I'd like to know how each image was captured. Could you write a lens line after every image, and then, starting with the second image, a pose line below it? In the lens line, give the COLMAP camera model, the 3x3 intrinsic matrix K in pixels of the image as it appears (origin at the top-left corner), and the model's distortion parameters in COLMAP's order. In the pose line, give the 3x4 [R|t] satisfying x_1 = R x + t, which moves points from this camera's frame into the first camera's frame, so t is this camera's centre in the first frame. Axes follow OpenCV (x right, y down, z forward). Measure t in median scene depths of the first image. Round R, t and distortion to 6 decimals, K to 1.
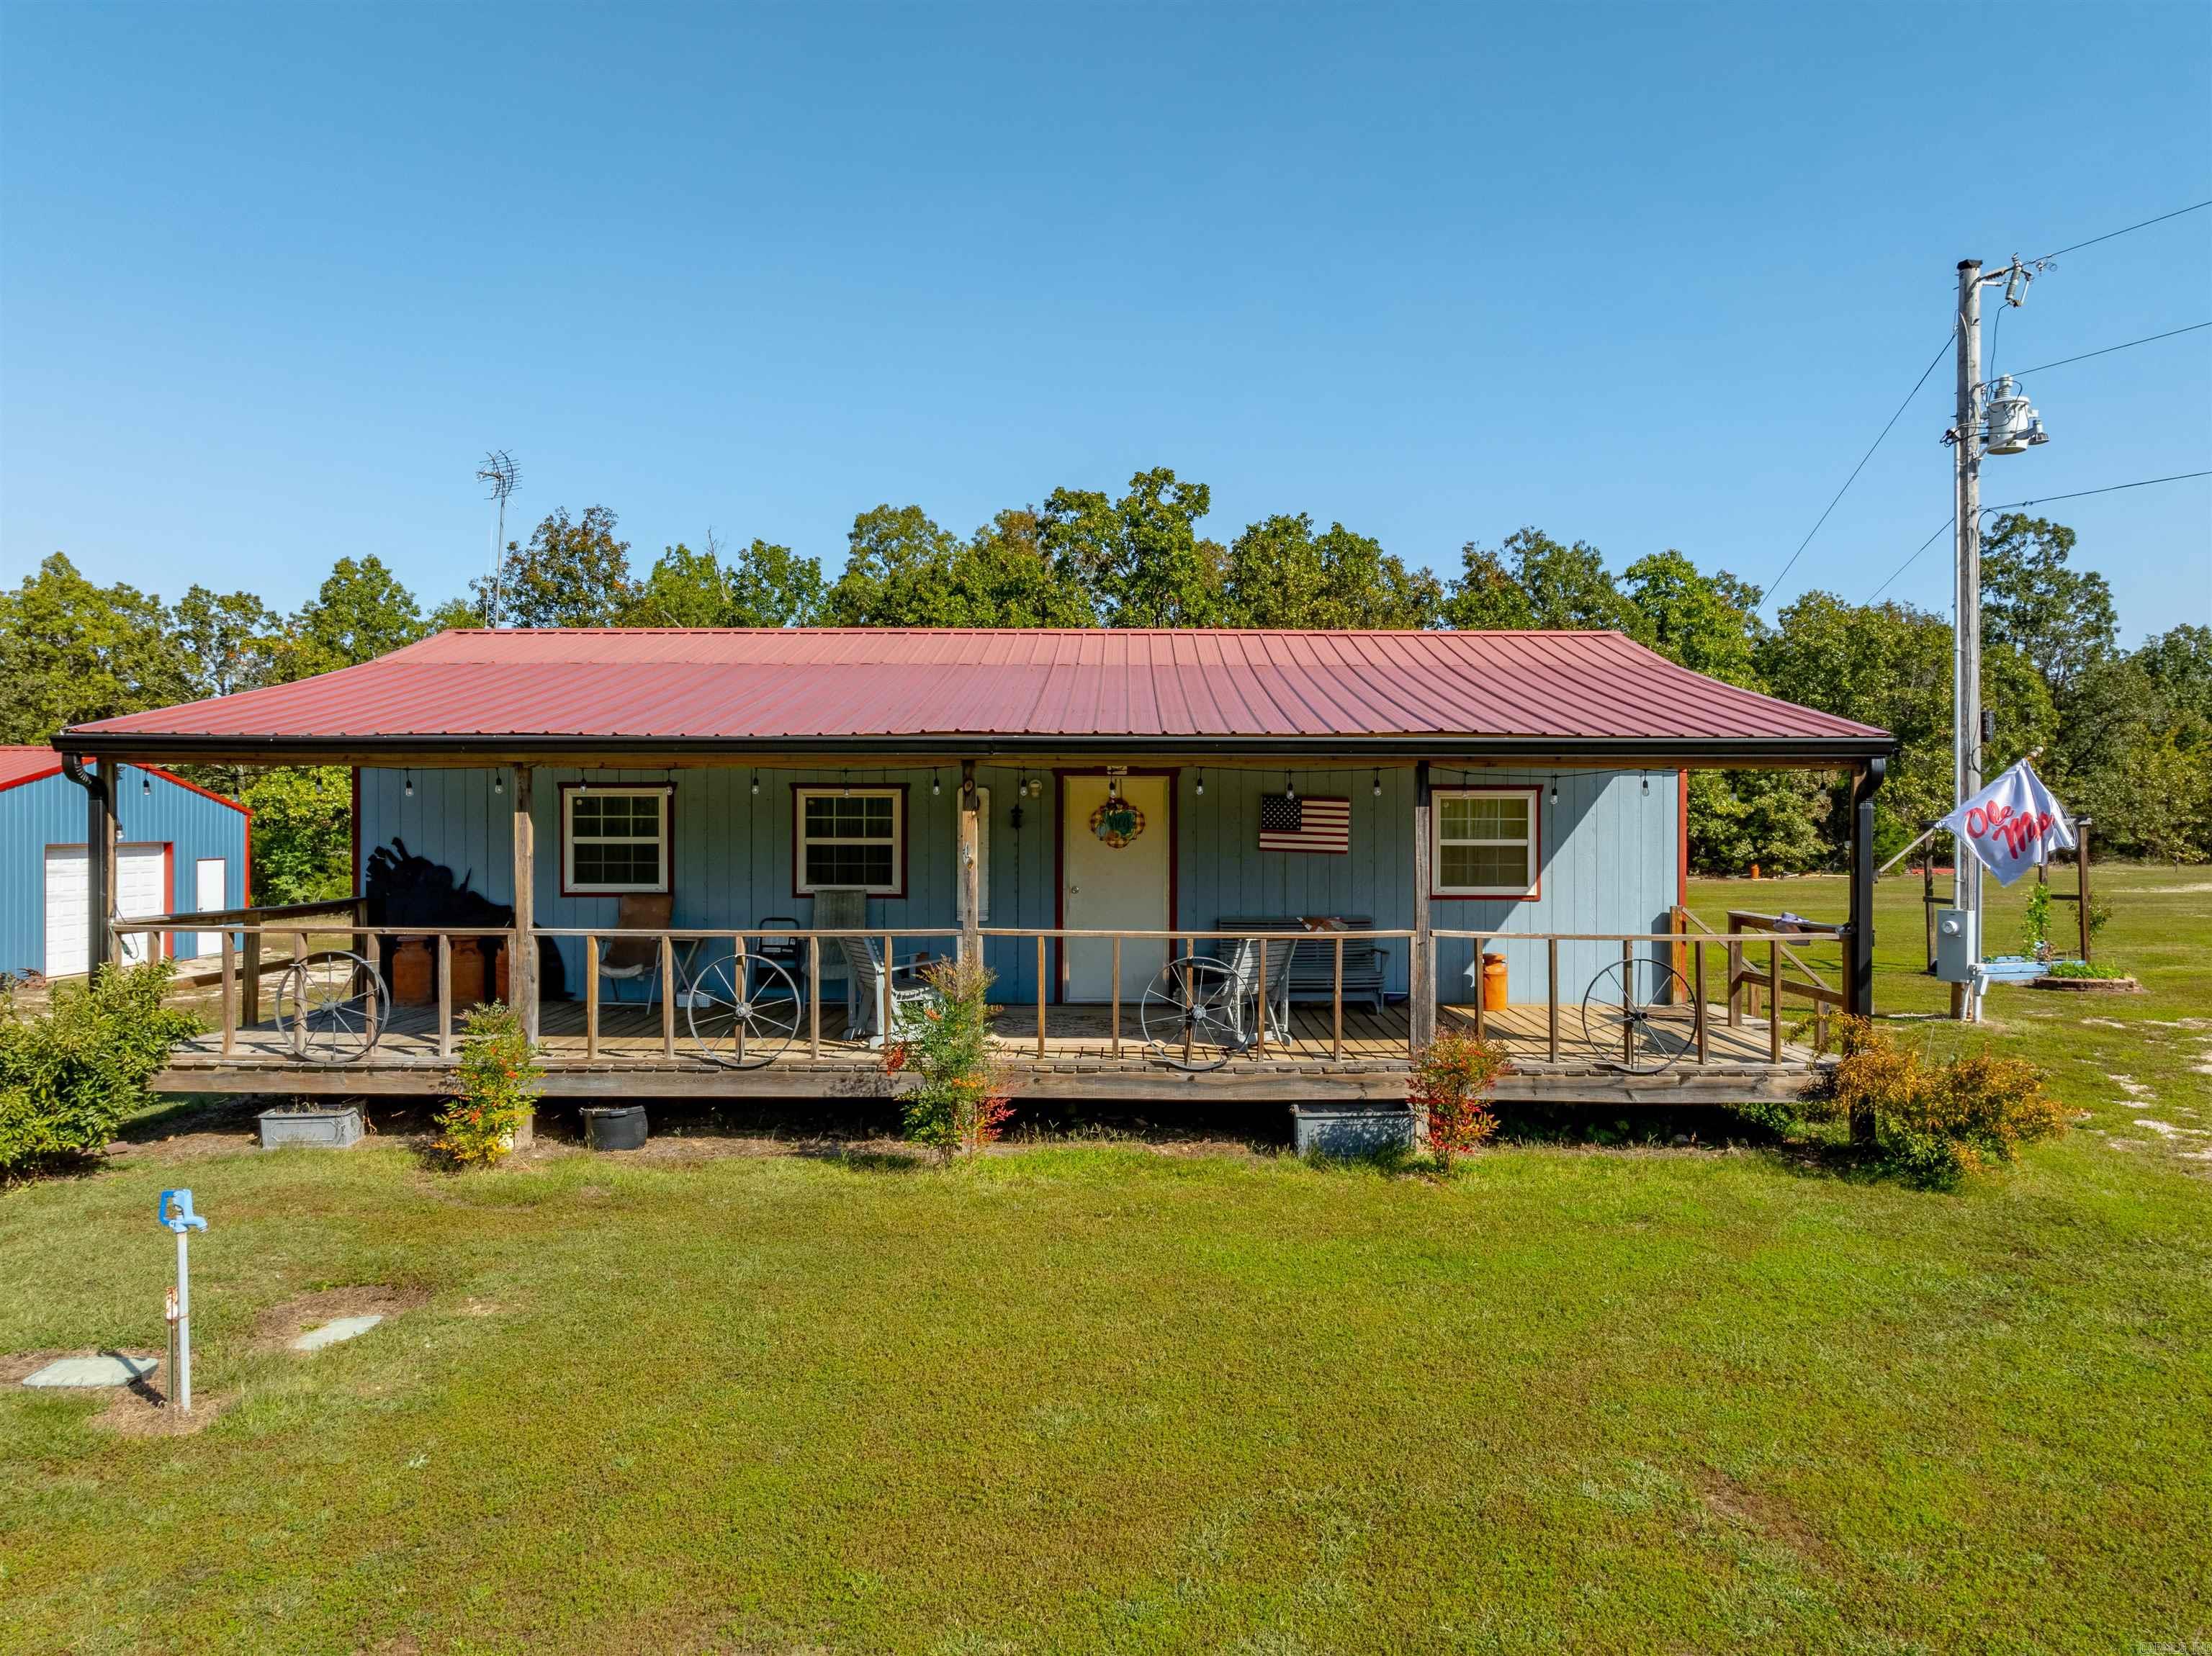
lens RADIAL K [[1543.7, 0, 1116.7], [0, 1543.7, 818.7], [0, 0, 1]] dist [-0.027391, 0.032365]
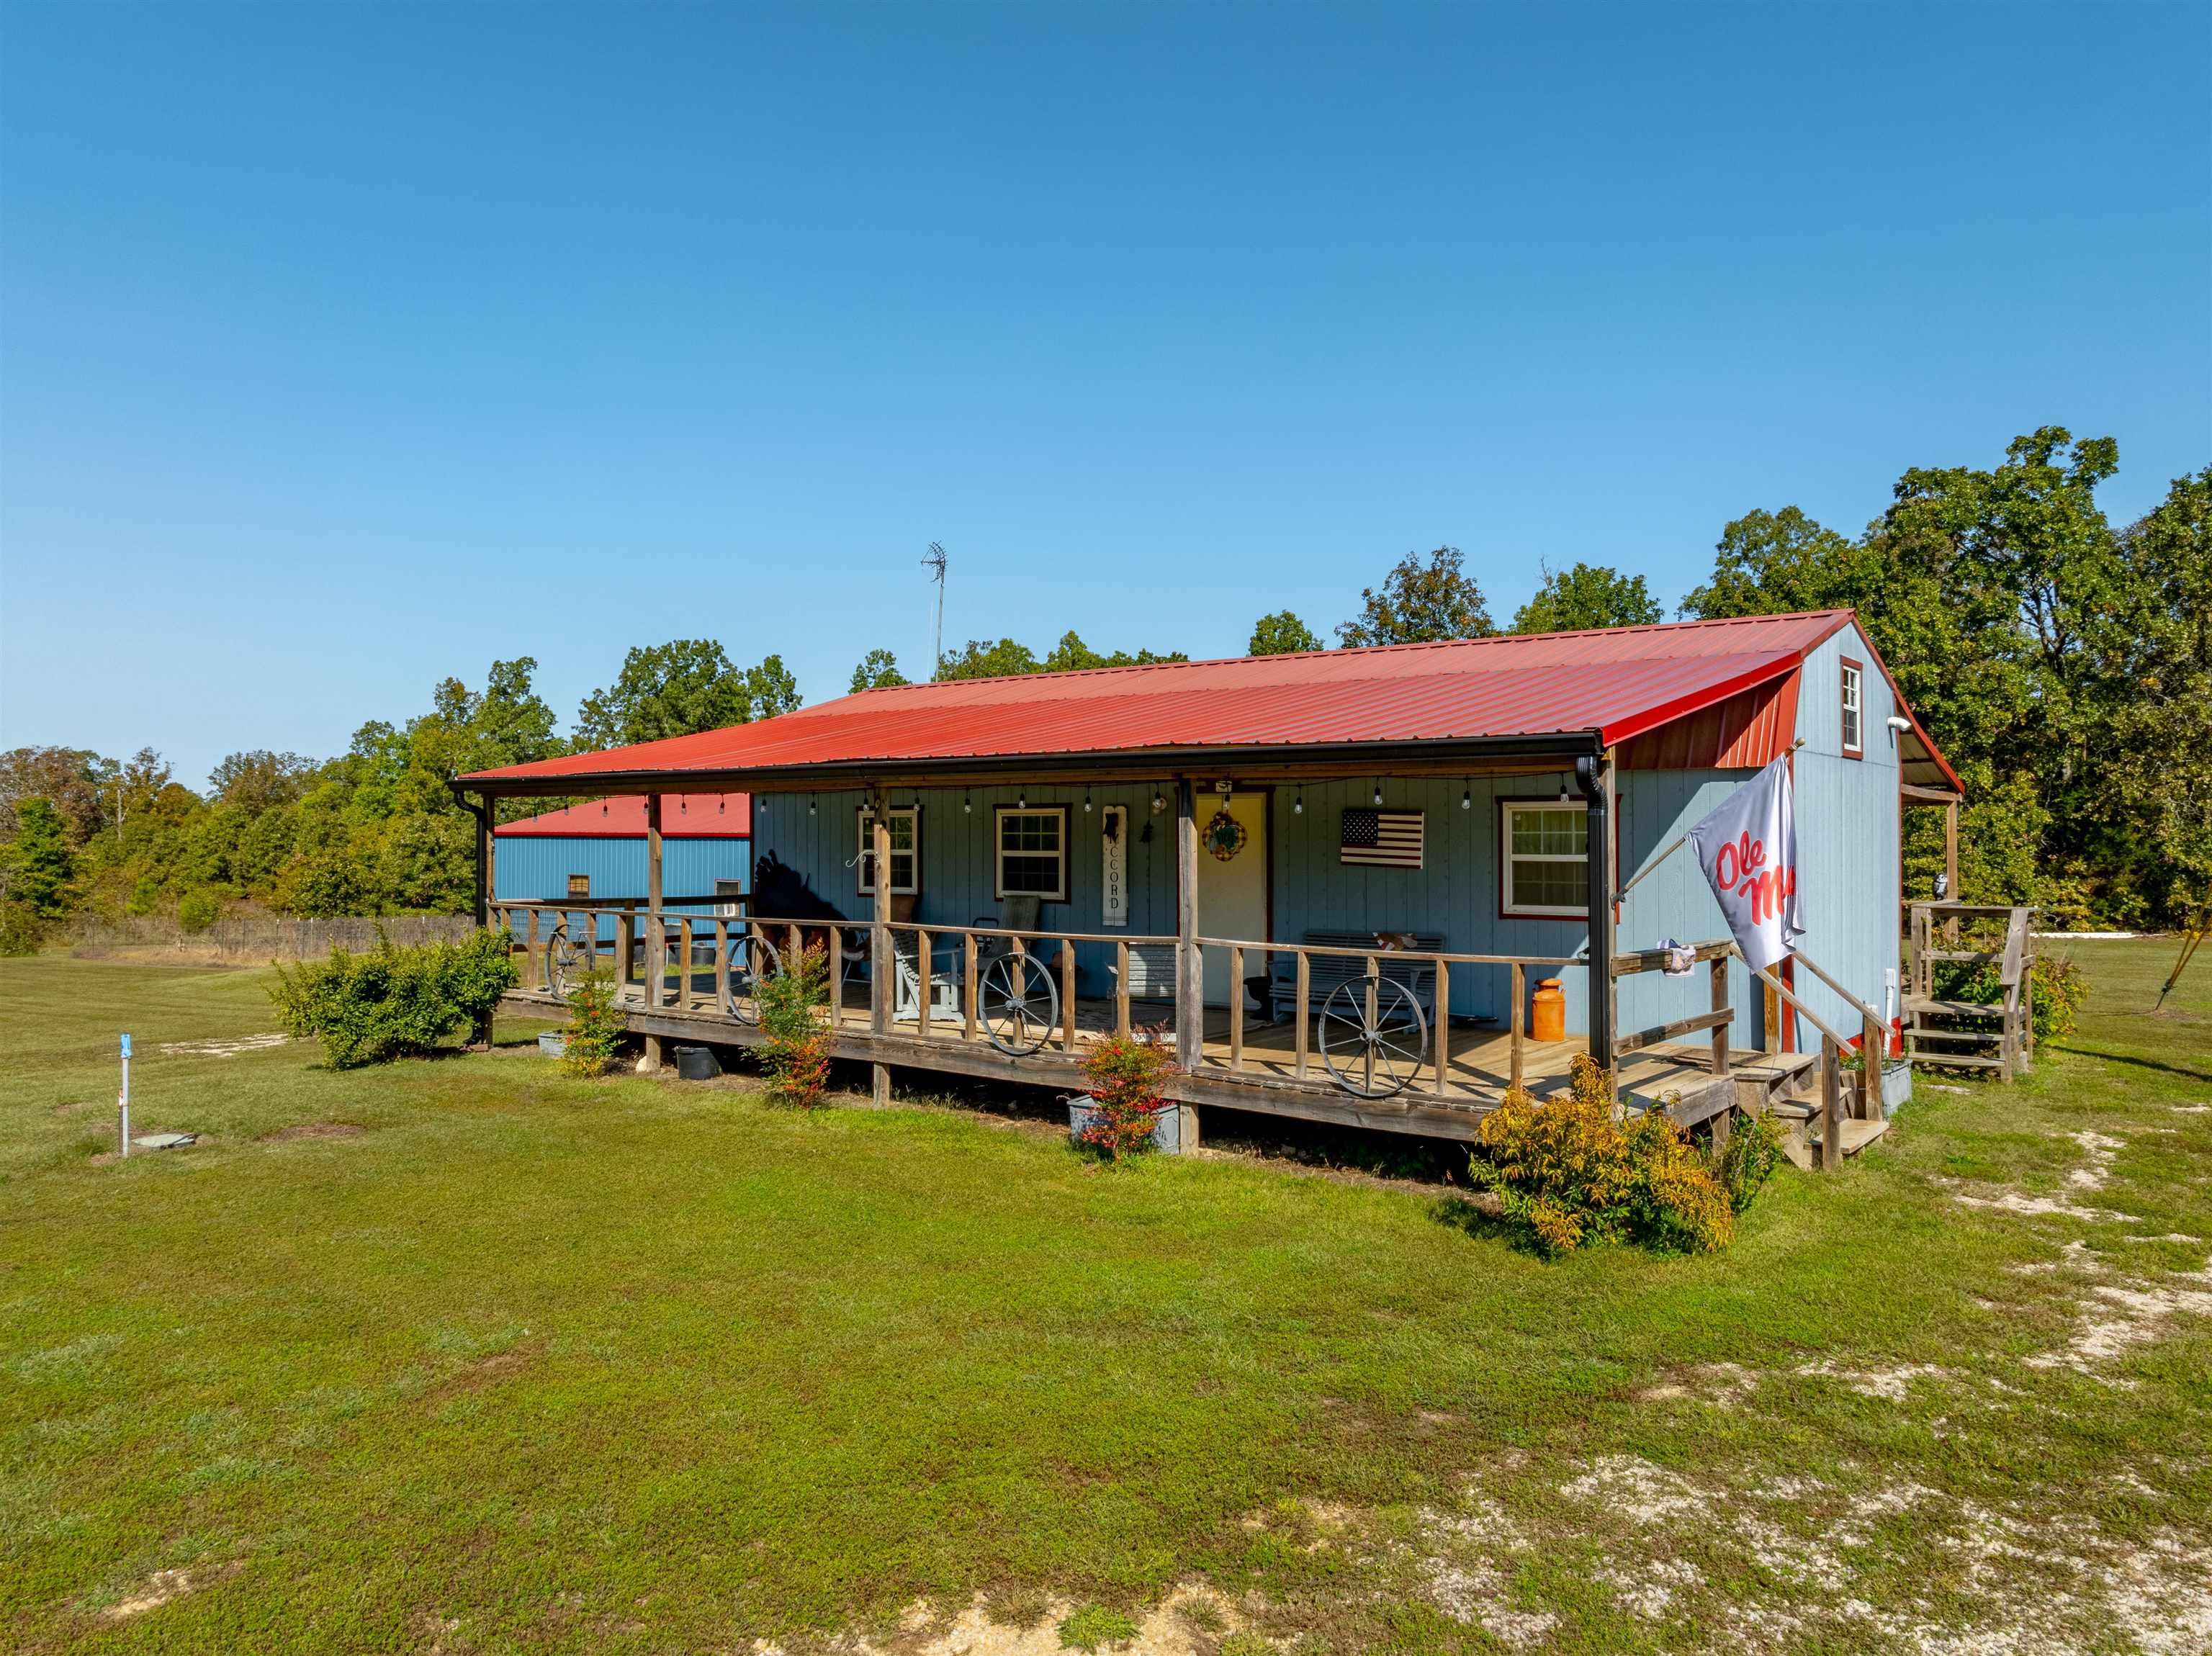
lens RADIAL K [[1543.7, 0, 1115.4], [0, 1543.7, 827.1], [0, 0, 1]] dist [-0.027391, 0.032365]
pose [[0.796959, -0.006037, -0.604003, 0.581098], [-0.001149, 0.999933, -0.011510, 0.007946], [0.604032, 0.009867, 0.796899, 0.110164]]
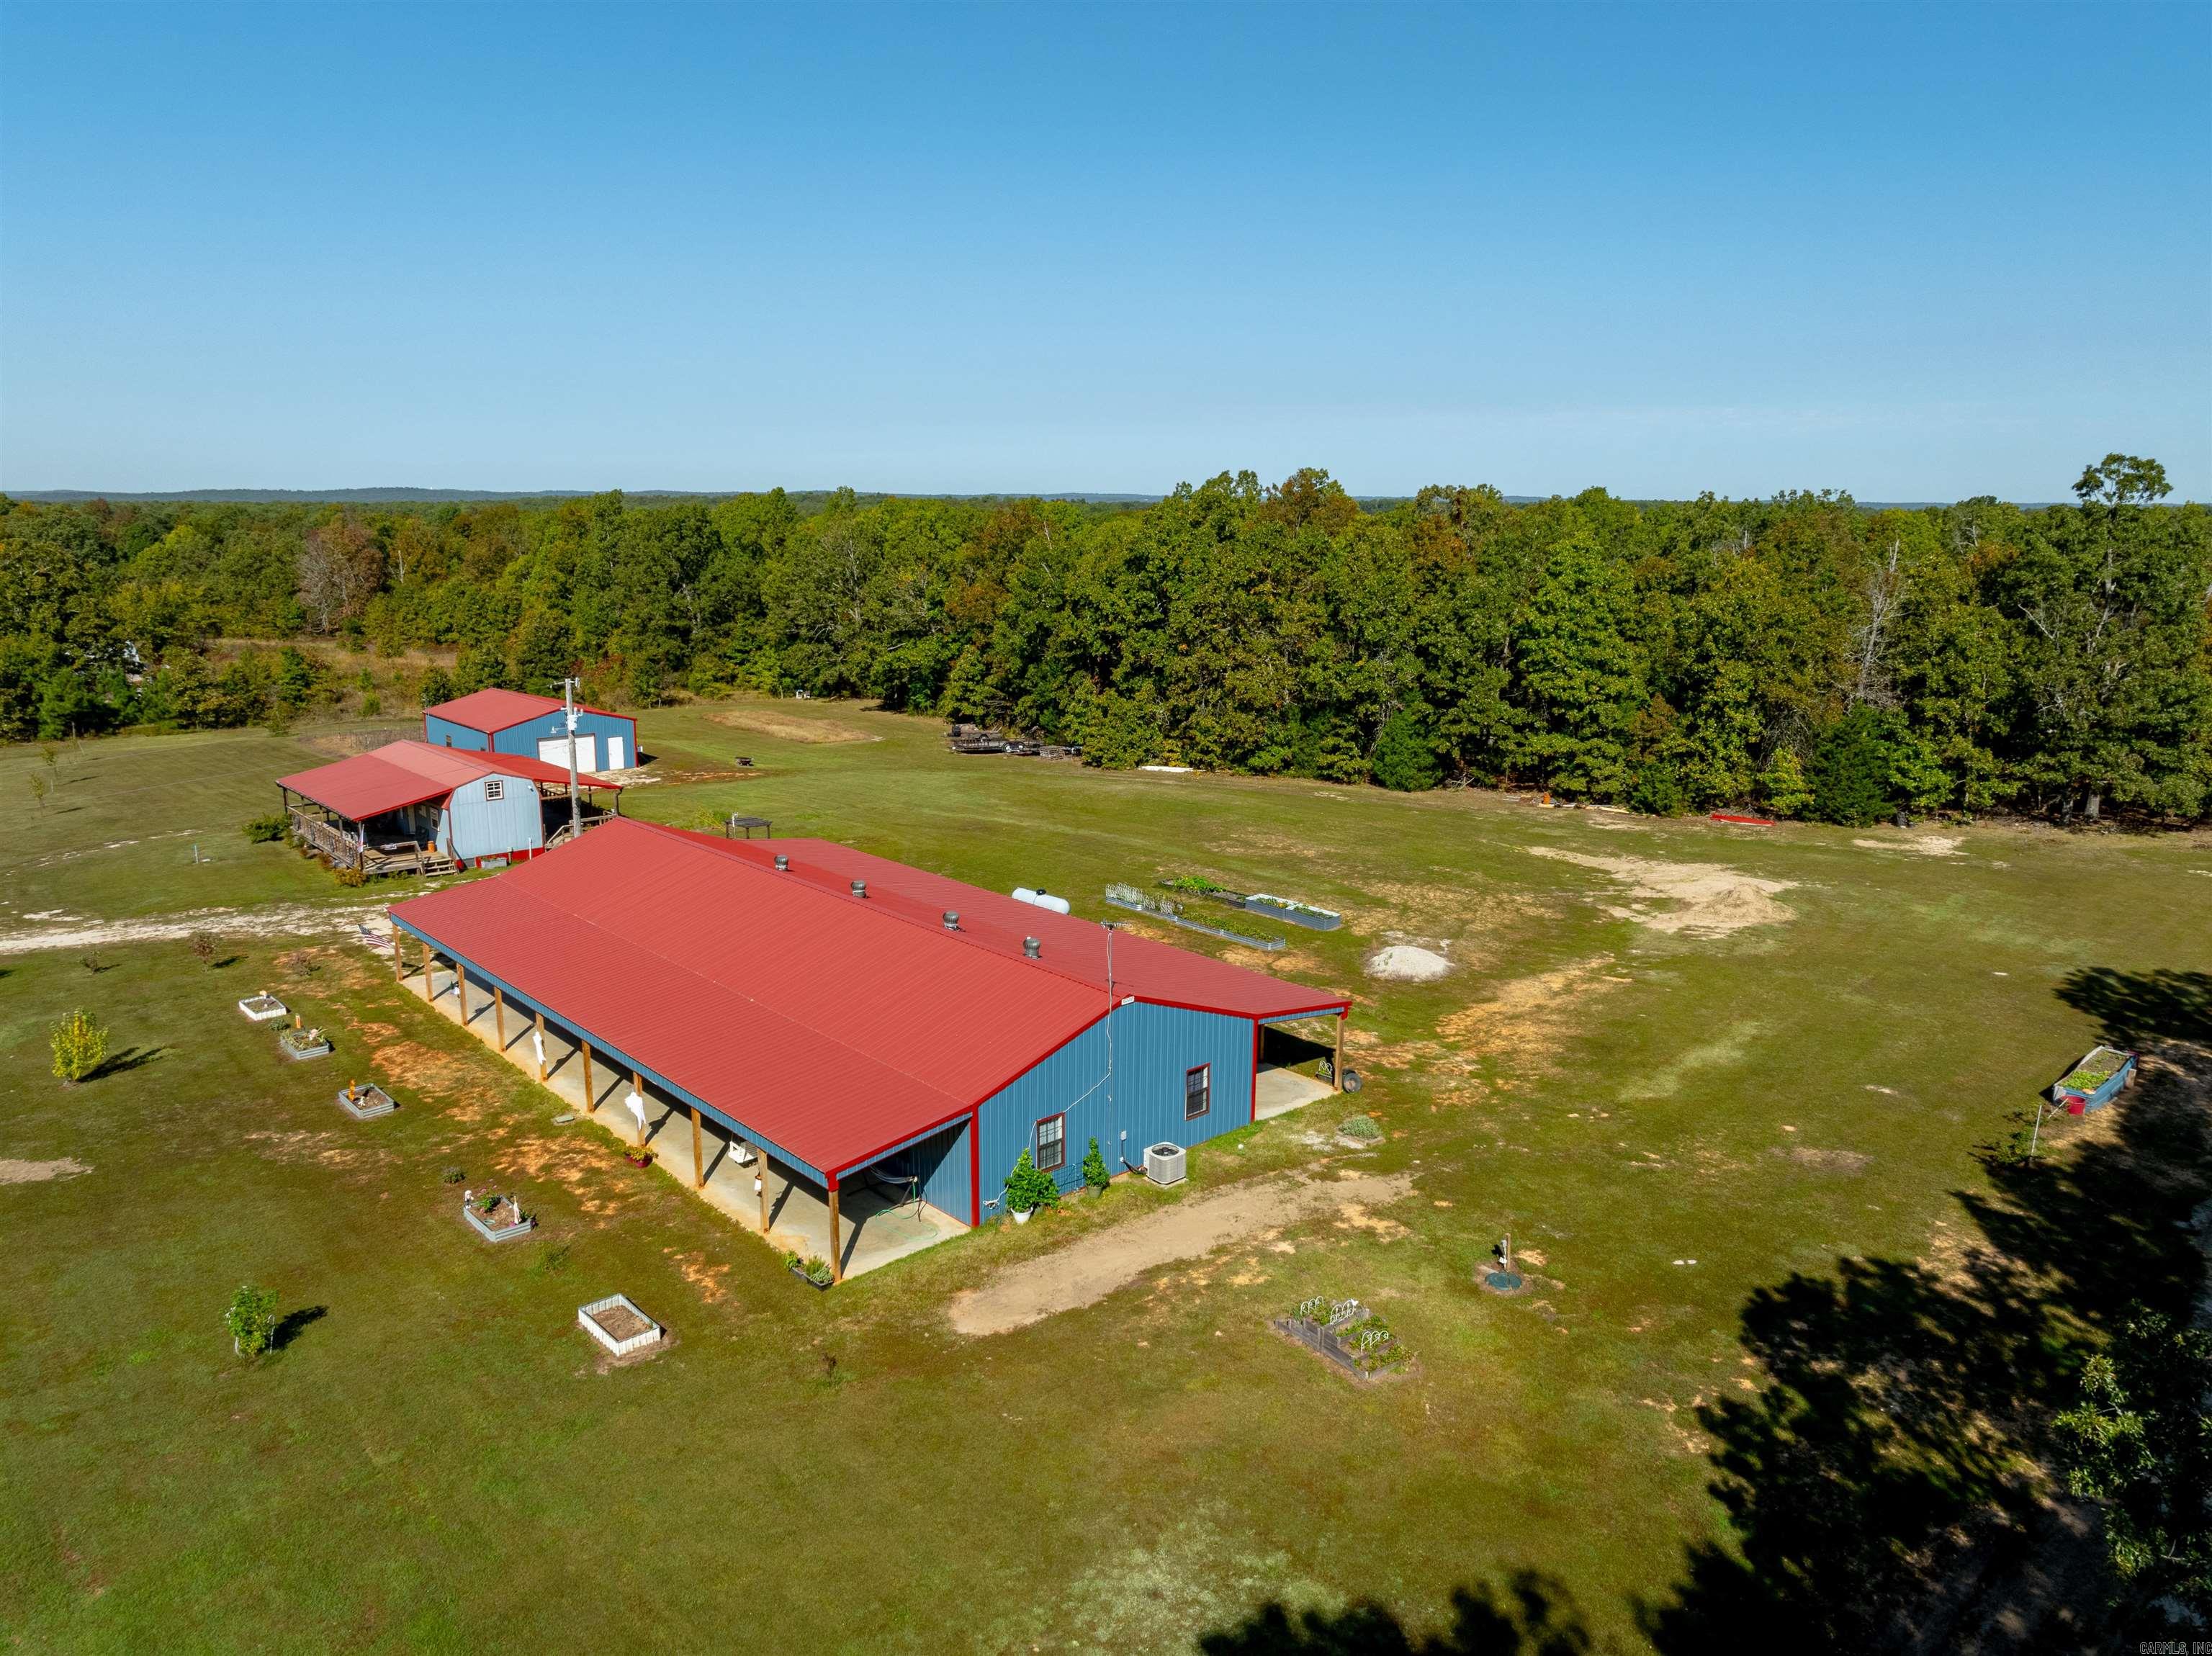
lens RADIAL K [[1543.7, 0, 1113.8], [0, 1543.7, 816.8], [0, 0, 1]] dist [-0.027391, 0.032365]
pose [[0.665497, 0.150533, -0.731064, 5.259005], [-0.004308, 0.980210, 0.197913, -0.969697], [0.746388, -0.128561, 0.652975, -0.582701]]
